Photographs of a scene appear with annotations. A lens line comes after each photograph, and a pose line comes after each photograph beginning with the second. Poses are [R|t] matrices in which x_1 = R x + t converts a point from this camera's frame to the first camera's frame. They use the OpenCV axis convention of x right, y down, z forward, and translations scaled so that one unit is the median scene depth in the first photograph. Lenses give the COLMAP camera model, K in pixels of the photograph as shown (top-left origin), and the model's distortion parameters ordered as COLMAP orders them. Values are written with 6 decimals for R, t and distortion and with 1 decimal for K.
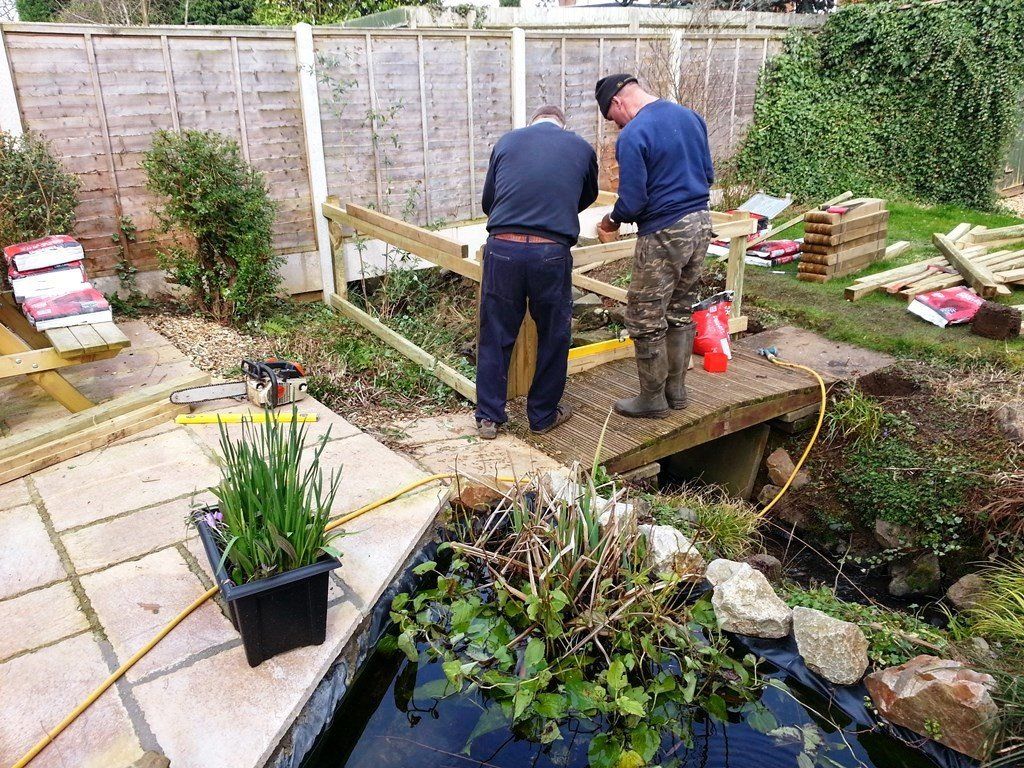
lens RADIAL K [[841.2, 0, 509.5], [0, 841.2, 378.1], [0, 0, 1]] dist [0.066965, -0.079370]
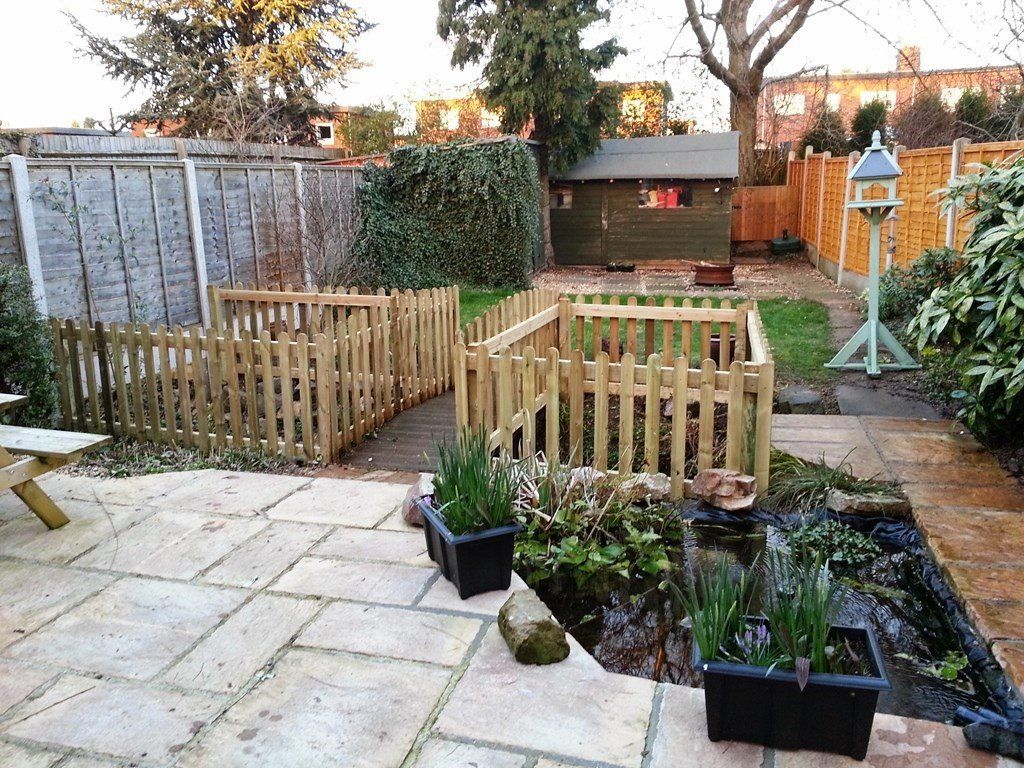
lens RADIAL K [[841.2, 0, 517.5], [0, 841.2, 383.3], [0, 0, 1]] dist [0.066965, -0.079370]
pose [[0.799630, -0.144598, 0.582824, -0.336401], [0.217829, 0.974313, -0.057134, 0.033955], [-0.559591, 0.172642, 0.810588, -0.100938]]
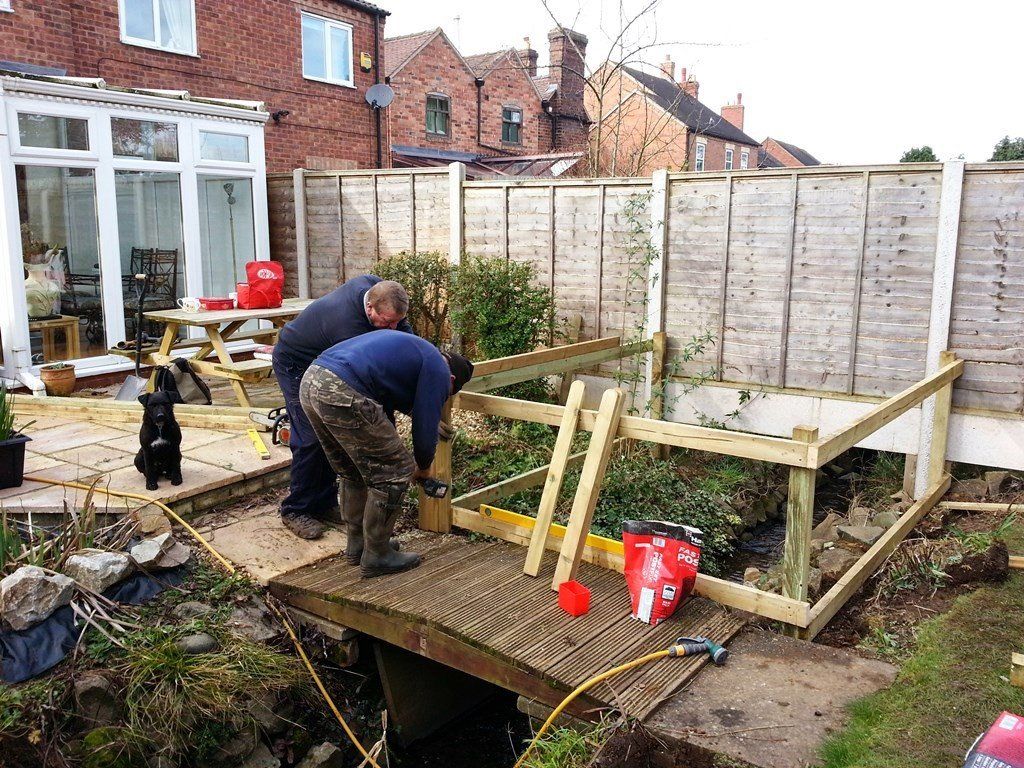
lens RADIAL K [[841.2, 0, 506.9], [0, 841.2, 373.8], [0, 0, 1]] dist [0.066965, -0.079370]
pose [[0.322569, 0.180425, -0.929191, 0.597201], [-0.332213, 0.940797, 0.067351, -0.158453], [0.886332, 0.286964, 0.363411, 0.443896]]
